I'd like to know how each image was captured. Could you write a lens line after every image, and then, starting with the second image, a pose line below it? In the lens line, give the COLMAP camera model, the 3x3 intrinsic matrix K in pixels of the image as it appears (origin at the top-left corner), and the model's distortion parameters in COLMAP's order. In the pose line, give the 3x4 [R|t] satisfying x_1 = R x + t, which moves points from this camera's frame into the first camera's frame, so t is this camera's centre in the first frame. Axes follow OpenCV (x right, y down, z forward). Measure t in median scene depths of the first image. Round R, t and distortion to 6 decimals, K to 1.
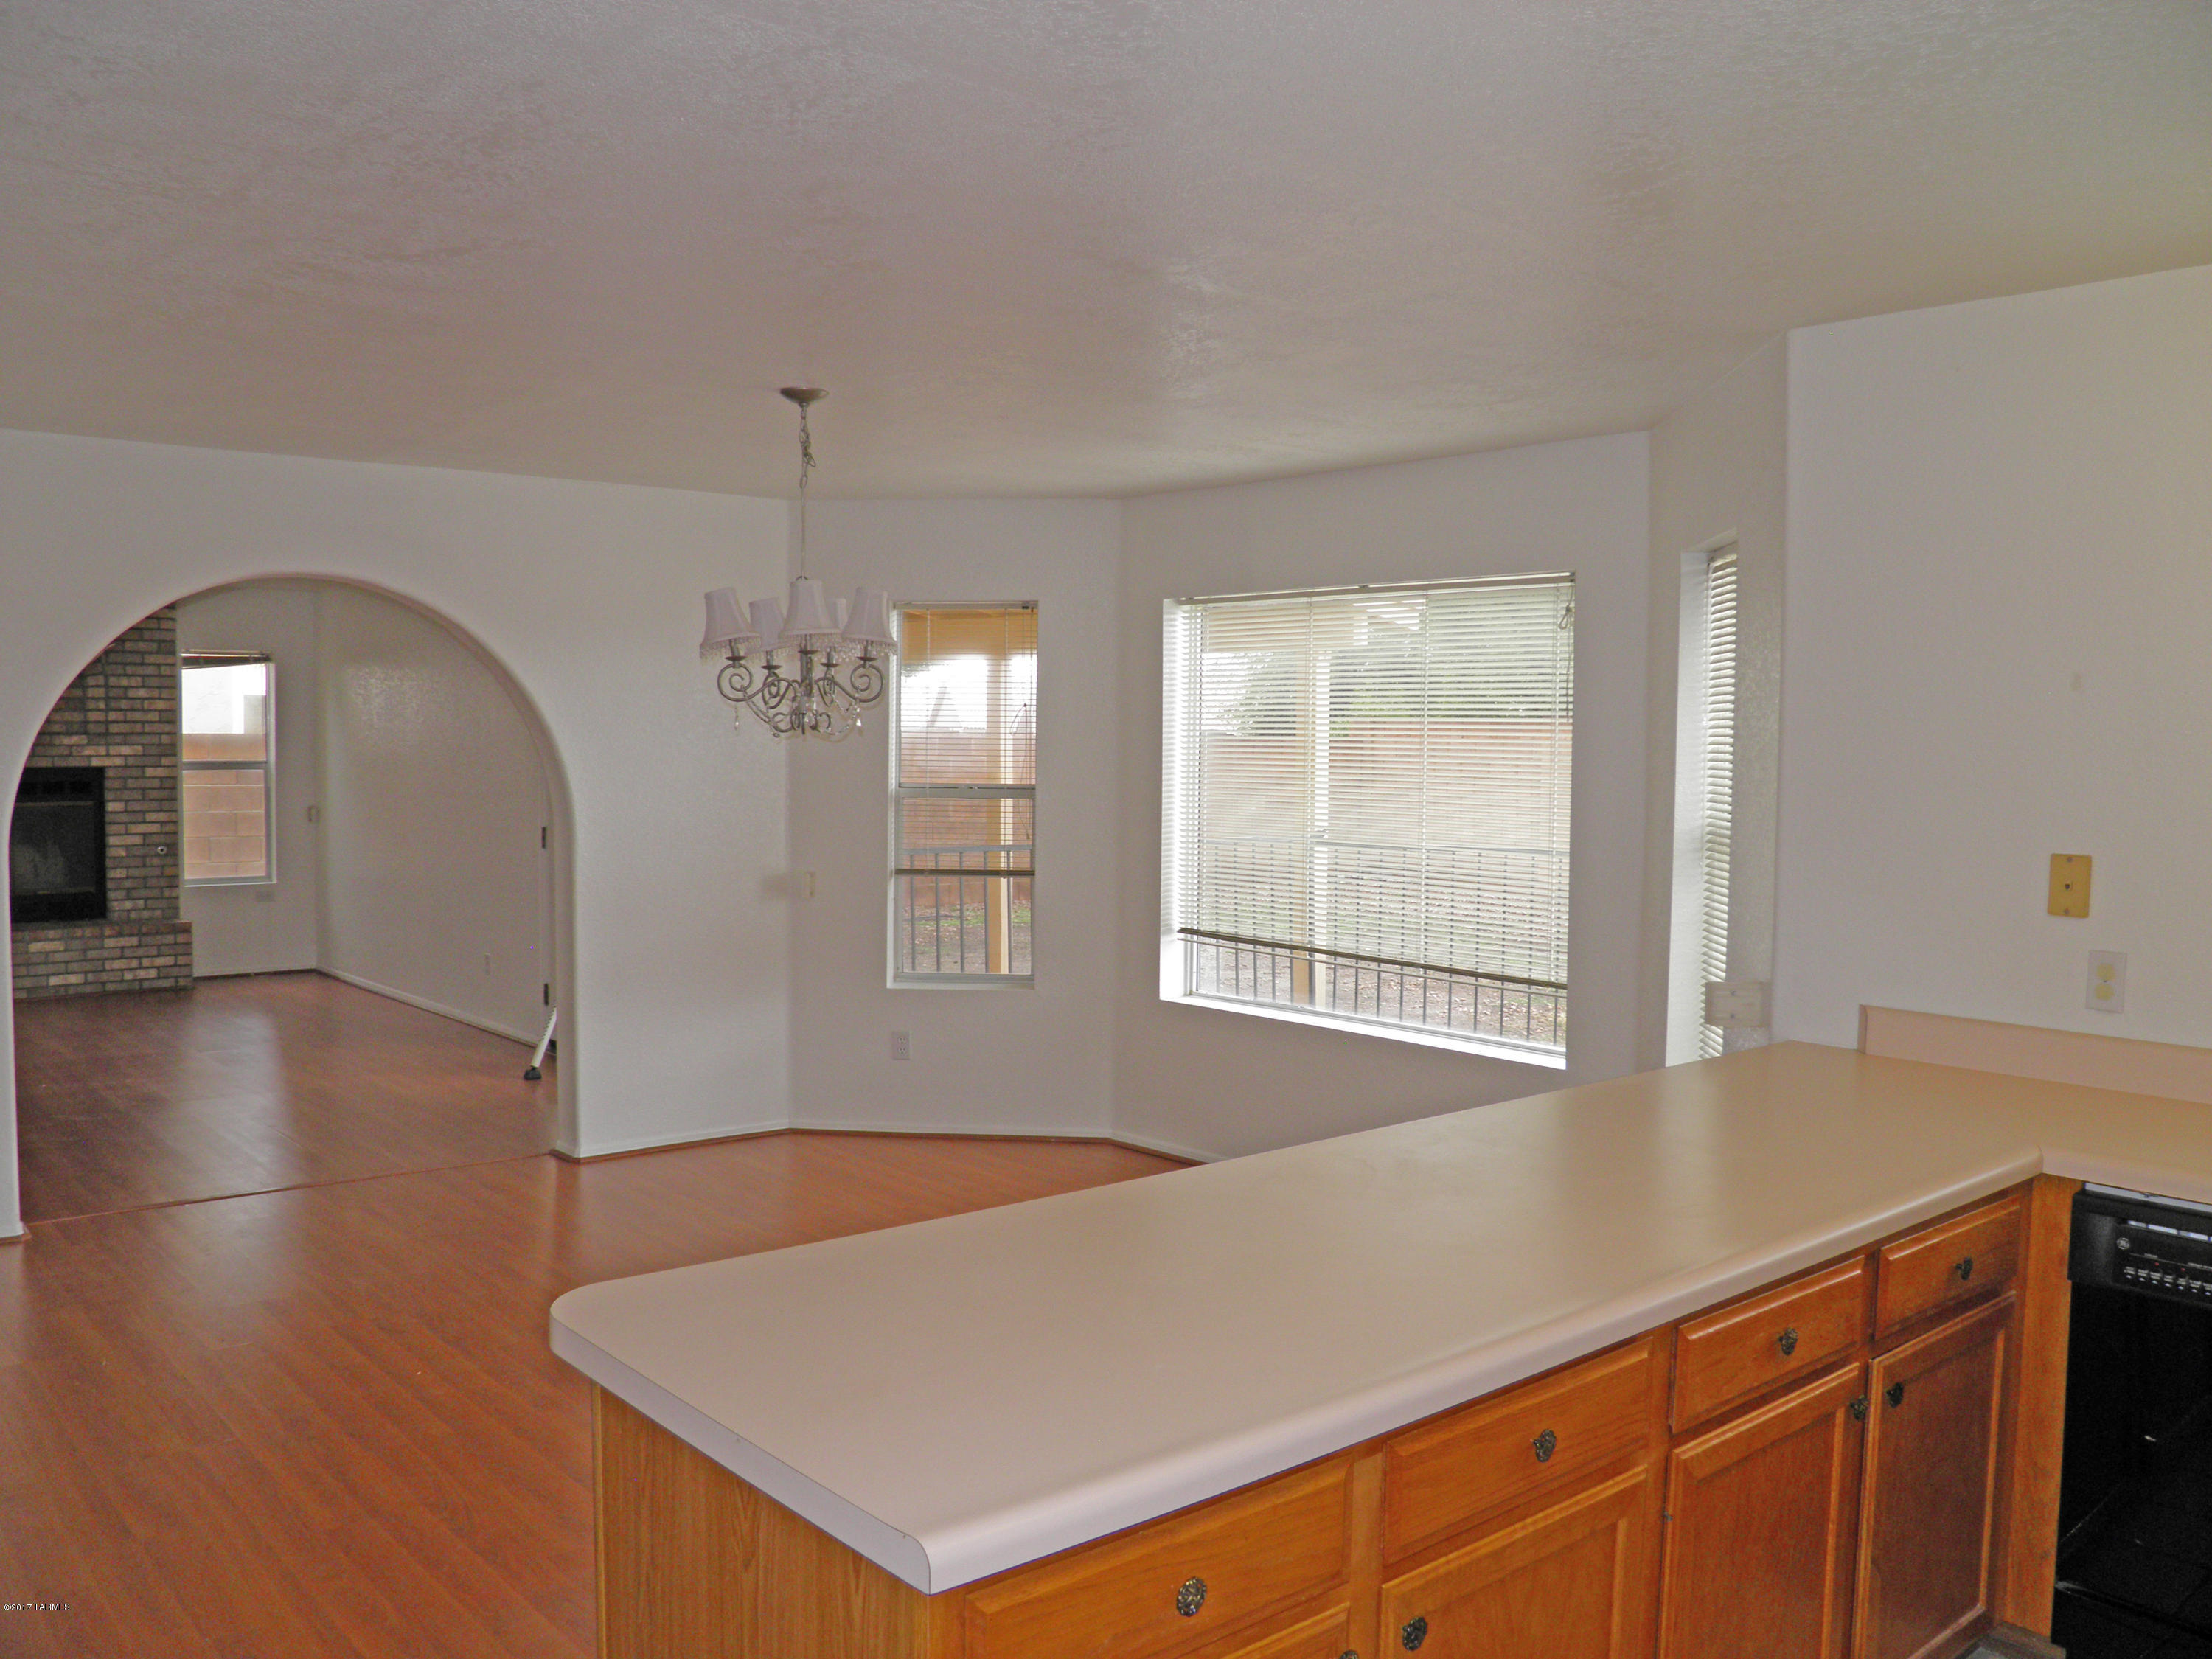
lens RADIAL K [[1825.7, 0, 1096.1], [0, 1825.7, 816.3], [0, 0, 1]] dist [-0.142264, 0.121257]
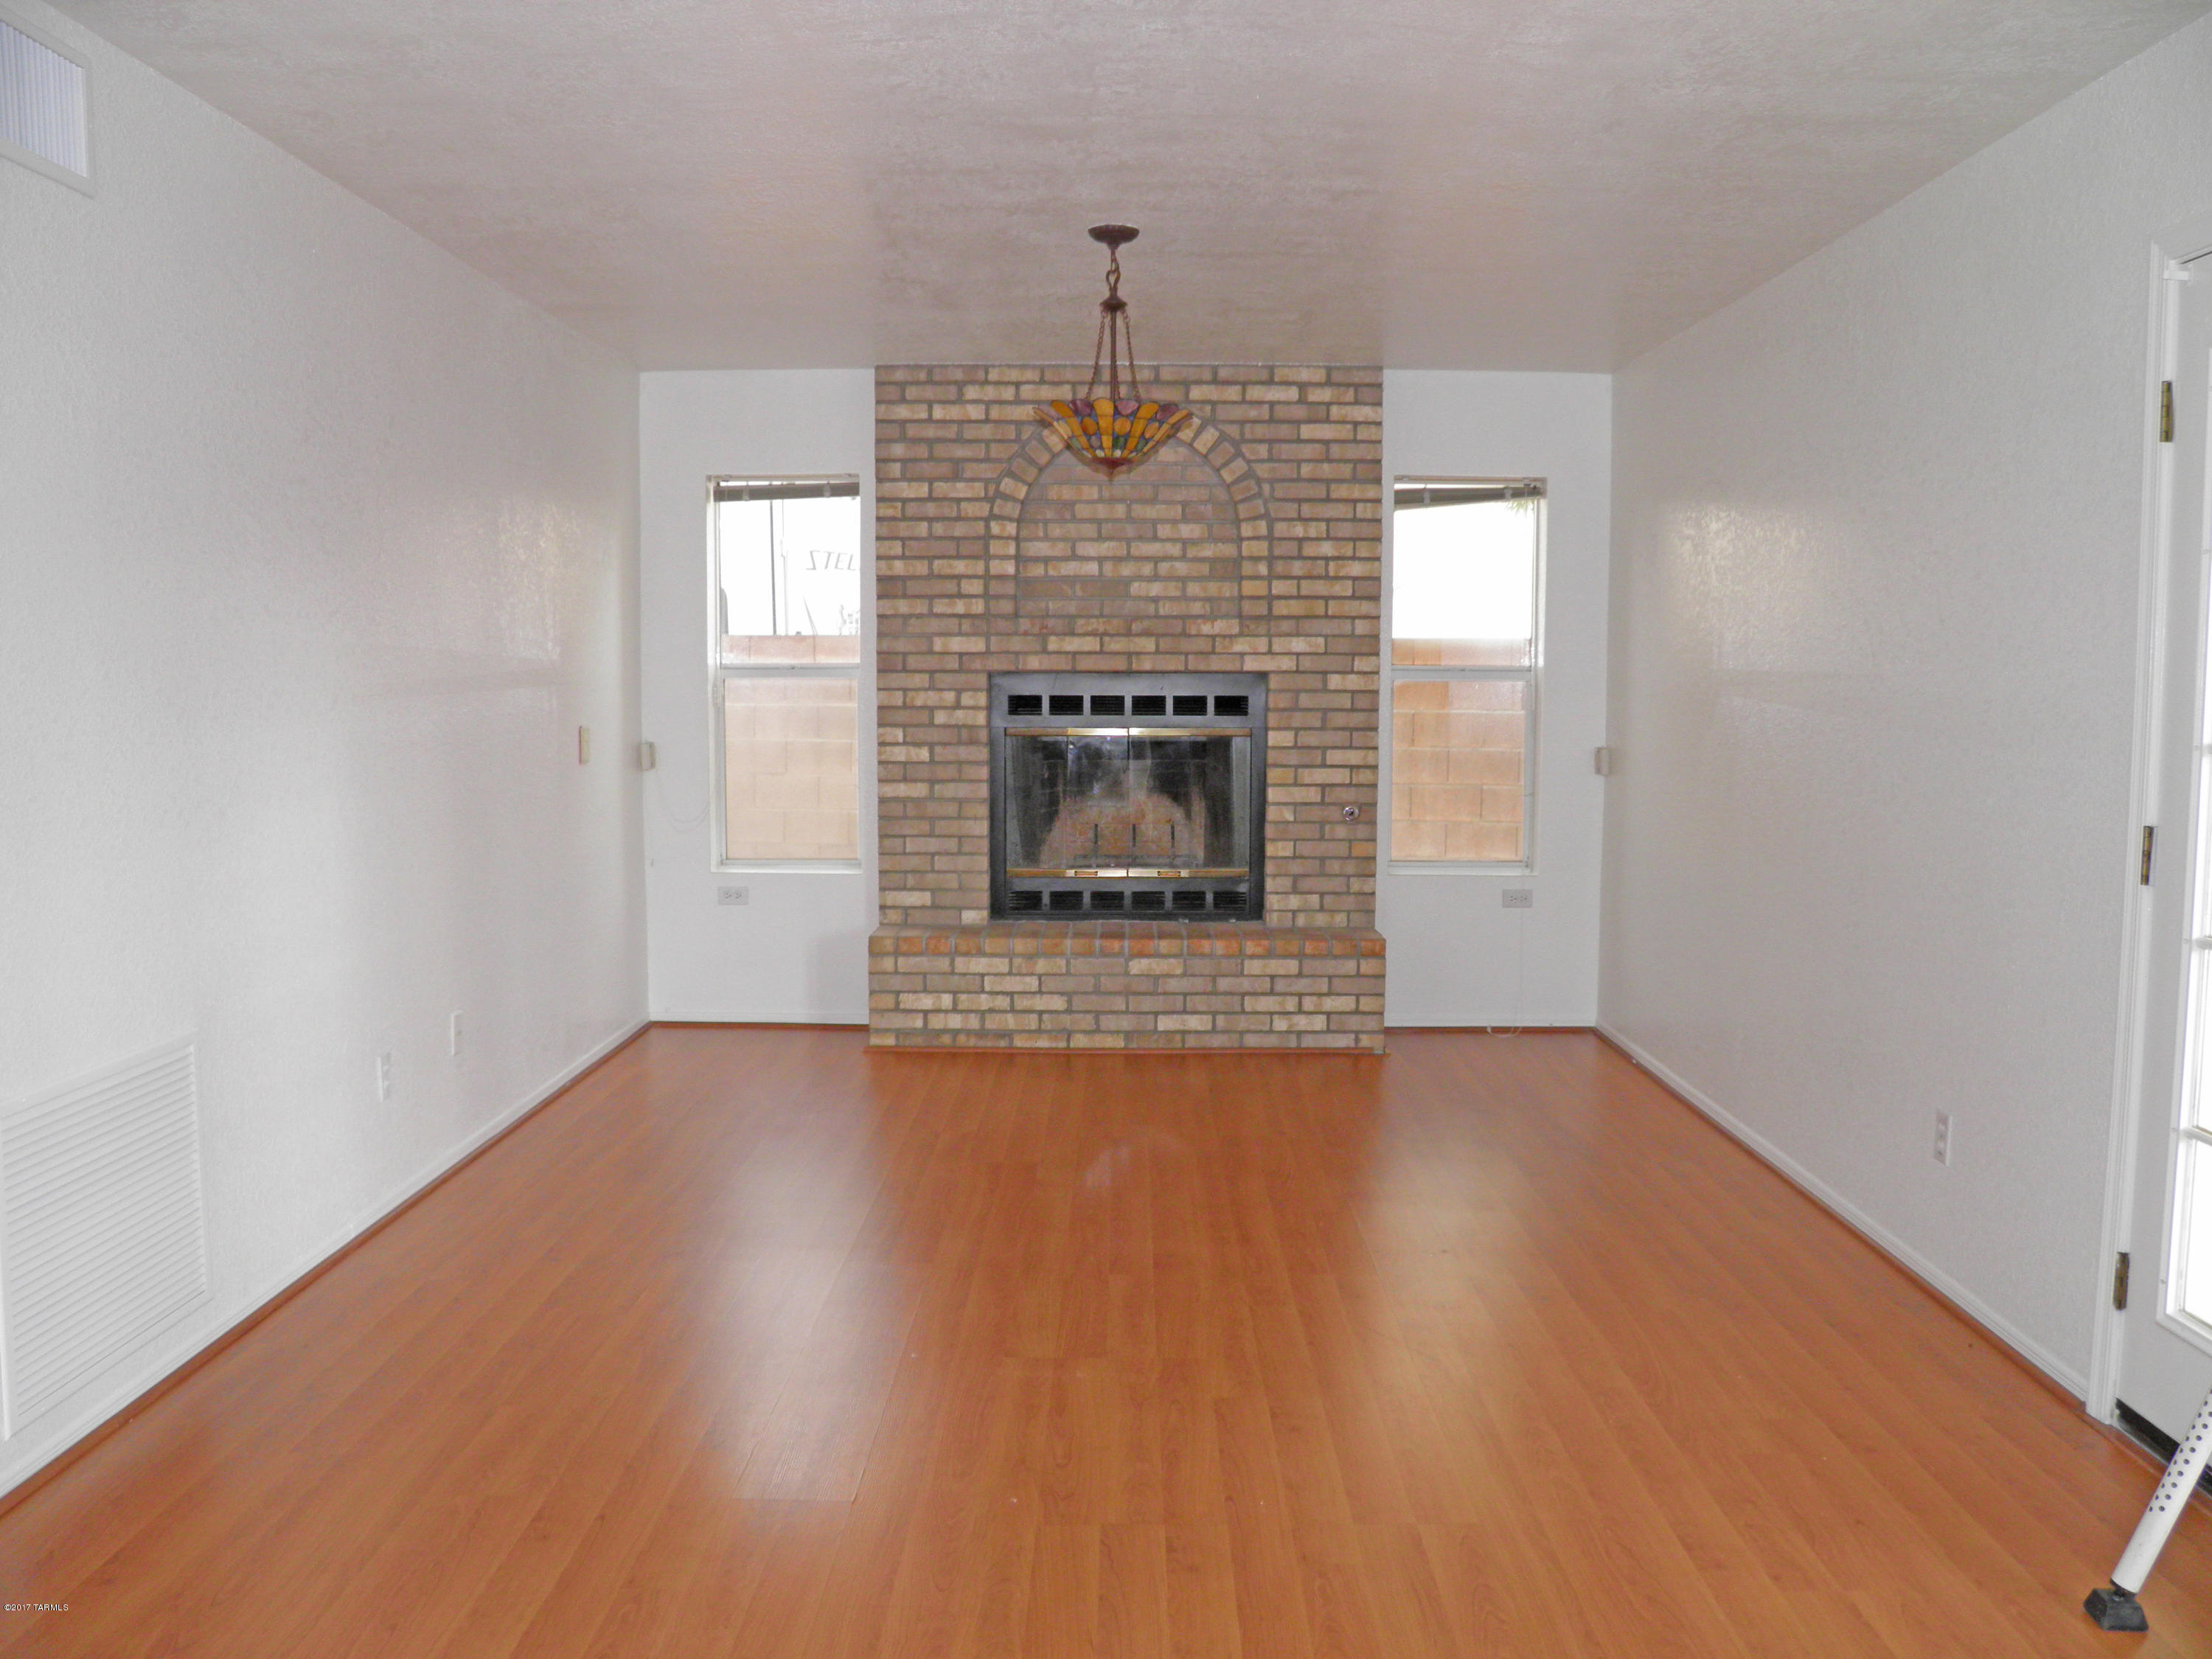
lens RADIAL K [[1825.7, 0, 1096.1], [0, 1825.7, 816.3], [0, 0, 1]] dist [-0.142264, 0.121257]
pose [[0.749272, 0.051155, -0.660284, -0.190072], [-0.029753, 0.998606, 0.043603, -0.004168], [0.661593, -0.013025, 0.749750, 0.491523]]
